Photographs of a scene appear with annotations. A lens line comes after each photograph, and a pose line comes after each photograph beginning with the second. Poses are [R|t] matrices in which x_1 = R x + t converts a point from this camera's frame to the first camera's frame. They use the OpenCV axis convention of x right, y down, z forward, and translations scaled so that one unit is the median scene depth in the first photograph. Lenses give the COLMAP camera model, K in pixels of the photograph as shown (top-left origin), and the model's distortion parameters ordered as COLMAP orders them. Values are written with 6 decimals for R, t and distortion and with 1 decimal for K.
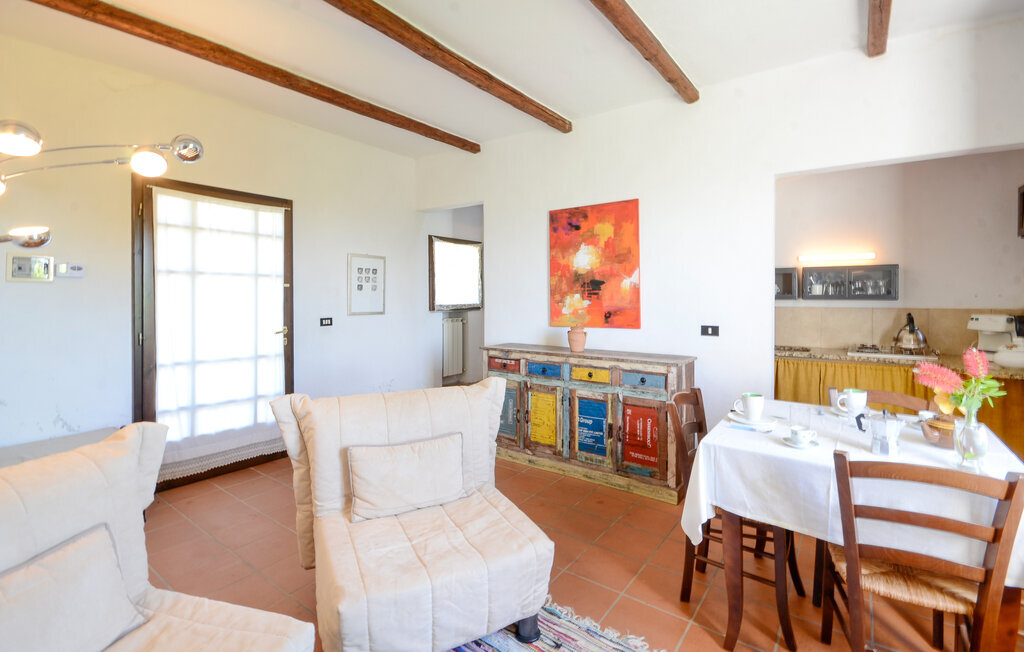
lens RADIAL K [[465.2, 0, 518.1], [0, 465.2, 301.0], [0, 0, 1]] dist [0.000513, 0.000184]
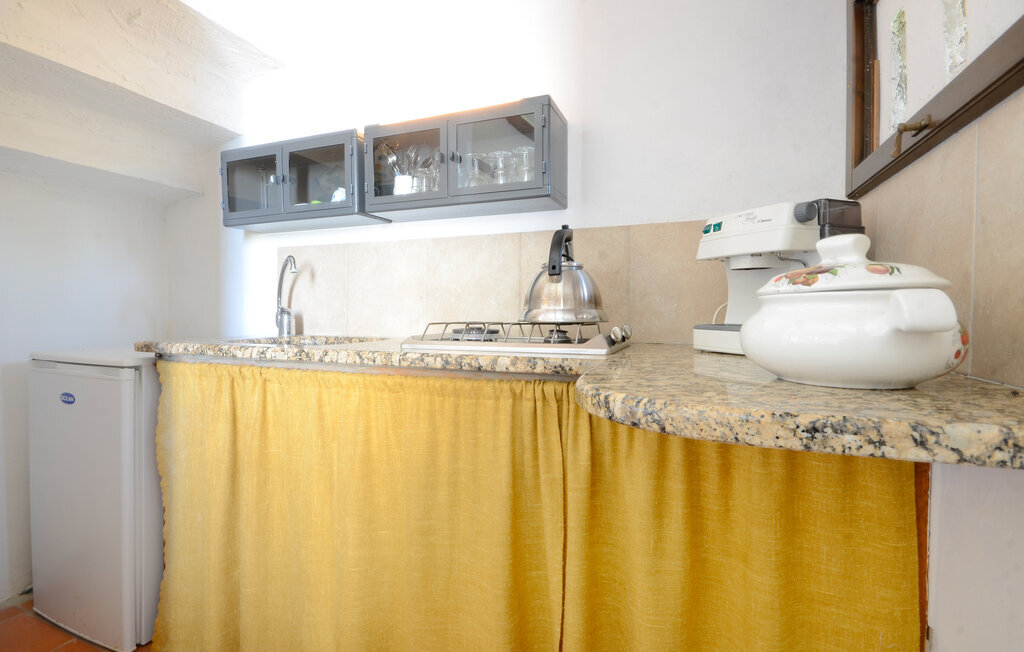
lens RADIAL K [[465.2, 0, 512.8], [0, 465.2, 320.0], [0, 0, 1]] dist [0.000513, 0.000184]
pose [[0.963321, -0.003275, 0.268332, 0.722447], [0.001778, 0.999981, 0.005821, 0.096897], [-0.268347, -0.005131, 0.963309, 0.689171]]
